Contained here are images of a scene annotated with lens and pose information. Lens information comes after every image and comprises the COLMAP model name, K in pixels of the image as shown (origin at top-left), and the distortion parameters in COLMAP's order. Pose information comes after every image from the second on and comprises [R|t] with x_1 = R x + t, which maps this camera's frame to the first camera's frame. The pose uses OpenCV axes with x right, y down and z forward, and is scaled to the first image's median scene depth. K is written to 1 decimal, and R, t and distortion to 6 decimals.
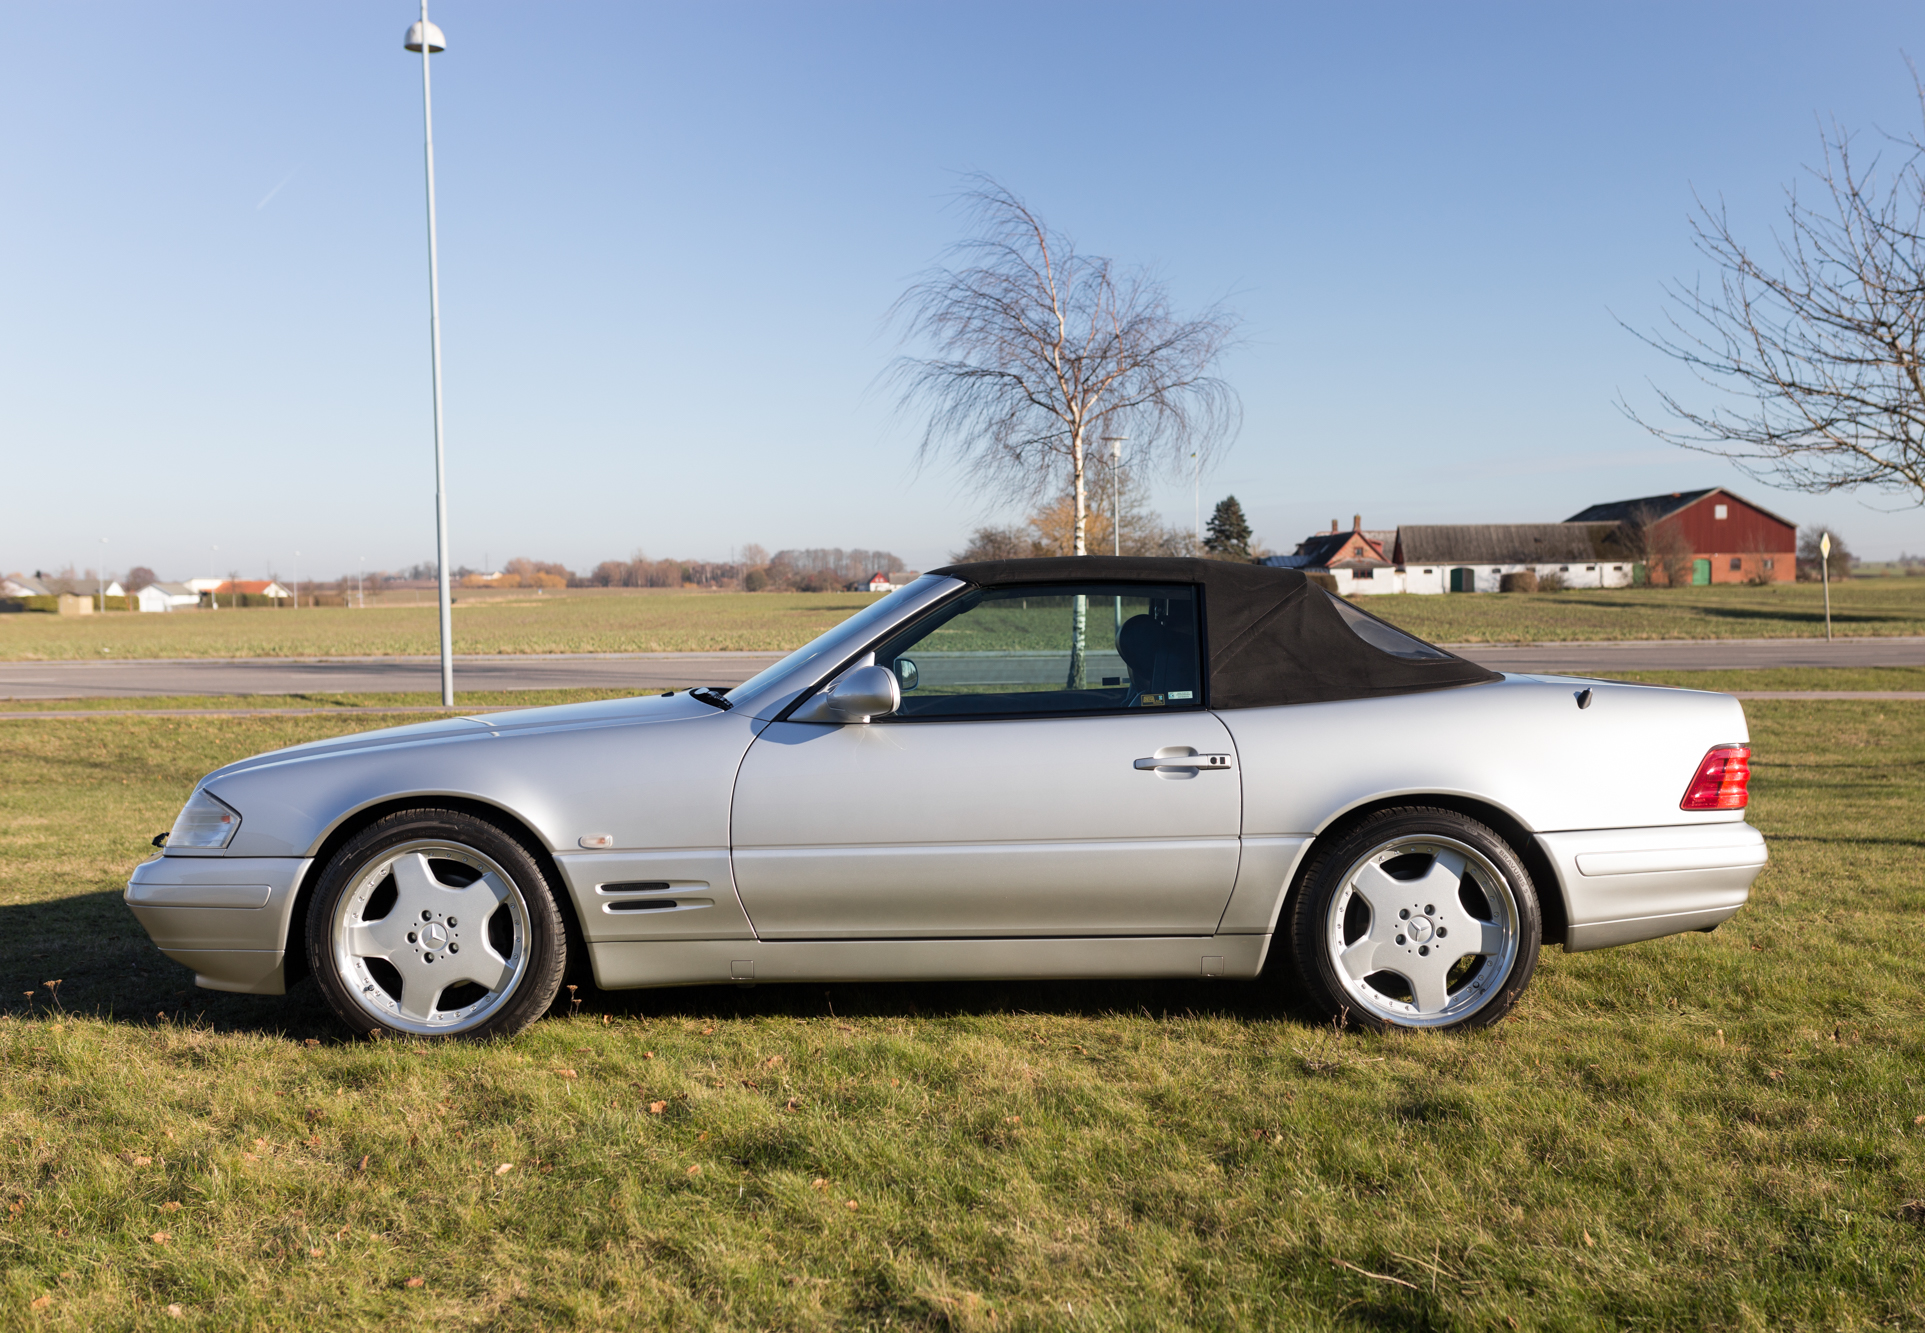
lens RADIAL K [[2135.9, 0, 962.4], [0, 2135.9, 735.1], [0, 0, 1]] dist [-0.307314, -0.002528]
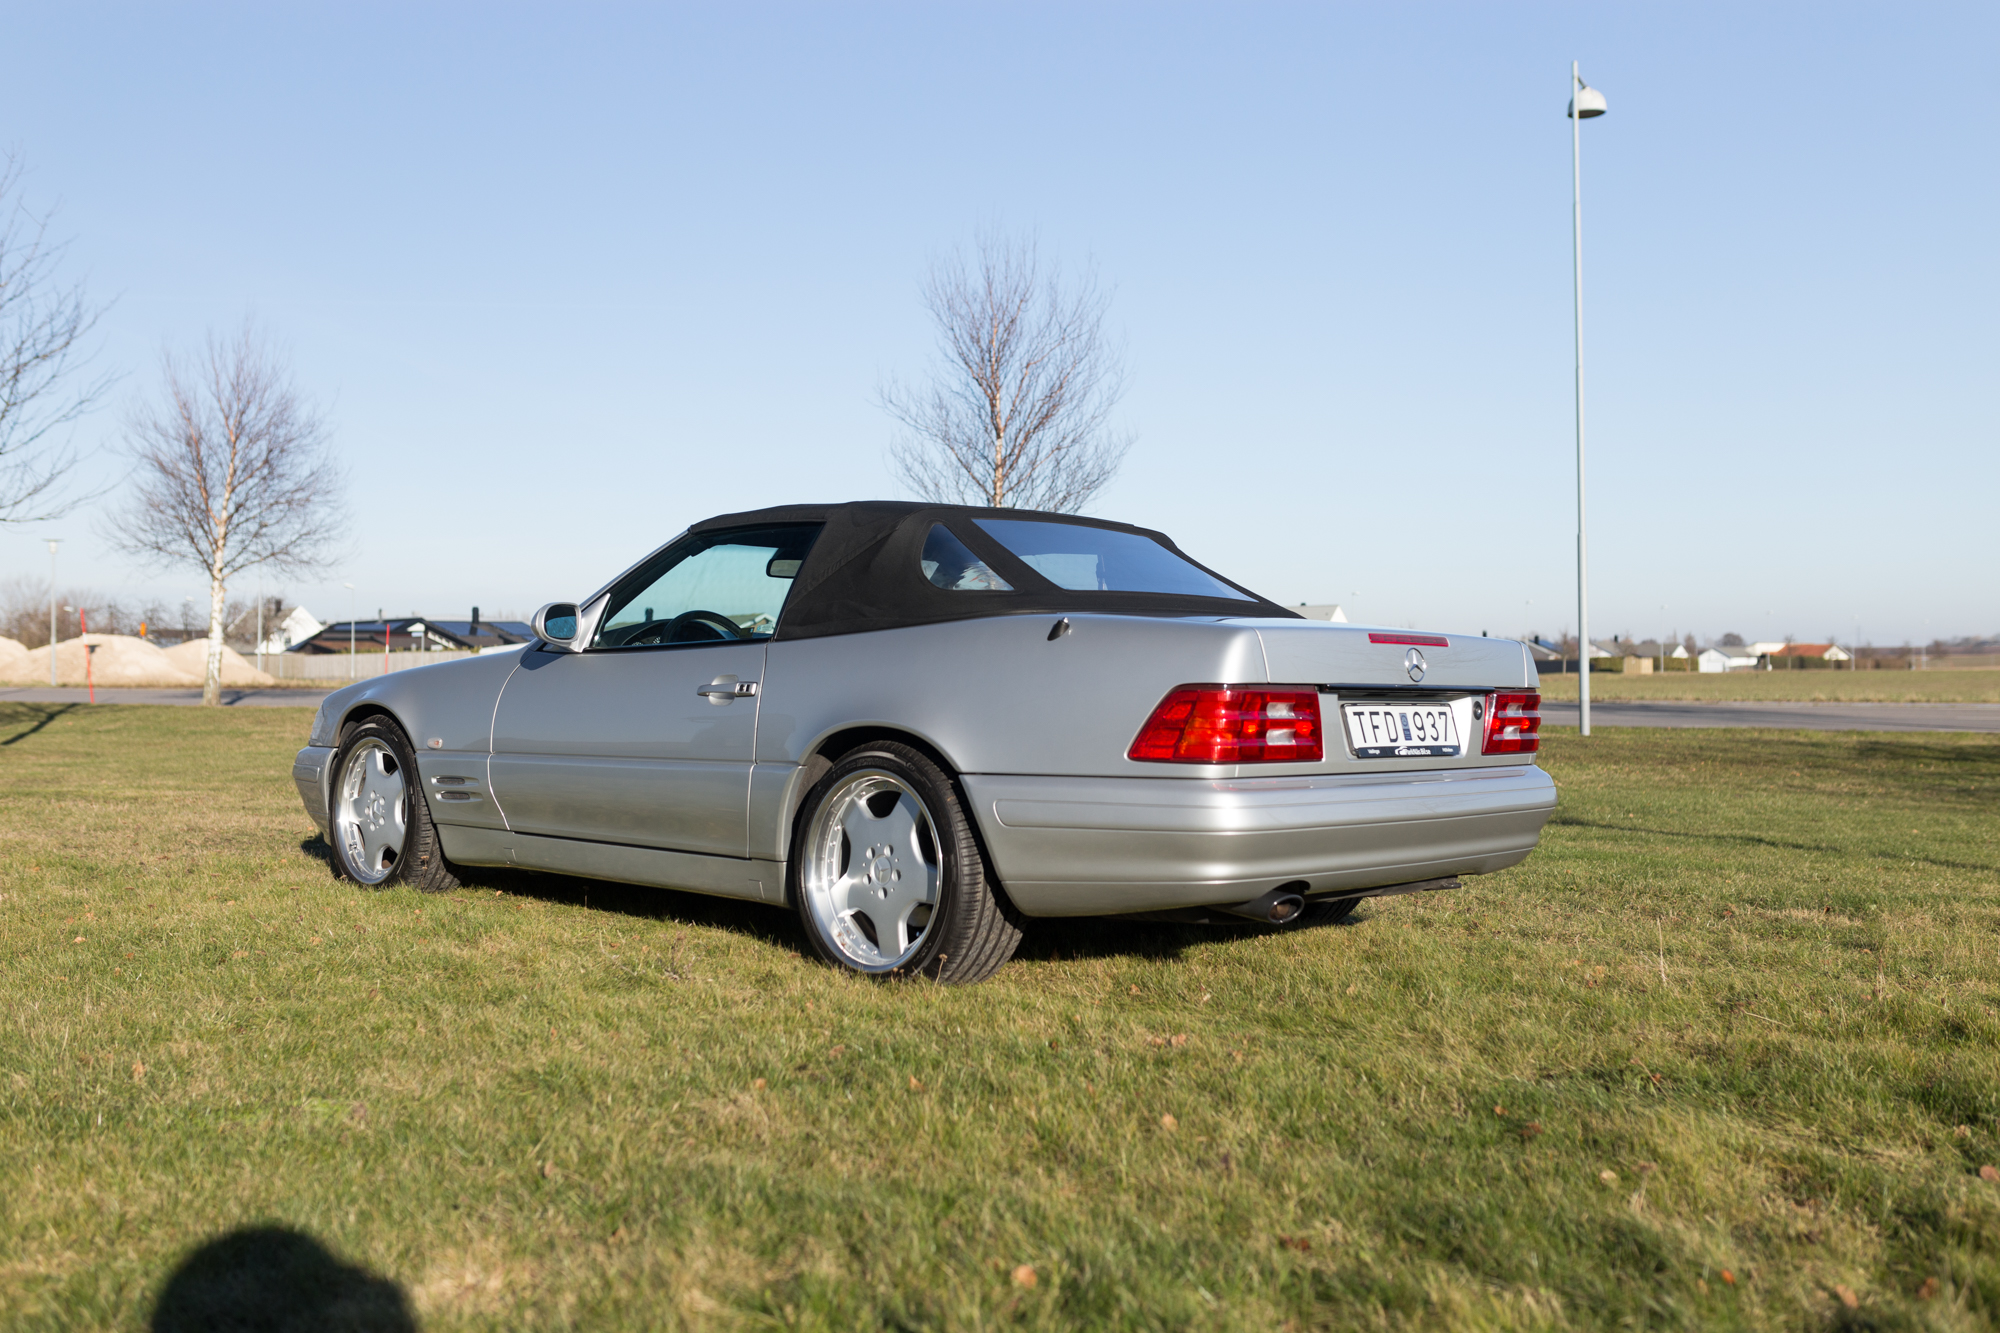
lens RADIAL K [[1885.4, 0, 1005.6], [0, 1885.4, 664.7], [0, 0, 1]] dist [-0.002730, -0.001157]
pose [[0.621491, -0.008603, -0.783374, 0.152873], [-0.052151, 0.997267, -0.052326, 0.006928], [0.781684, 0.073374, 0.619344, 0.087158]]
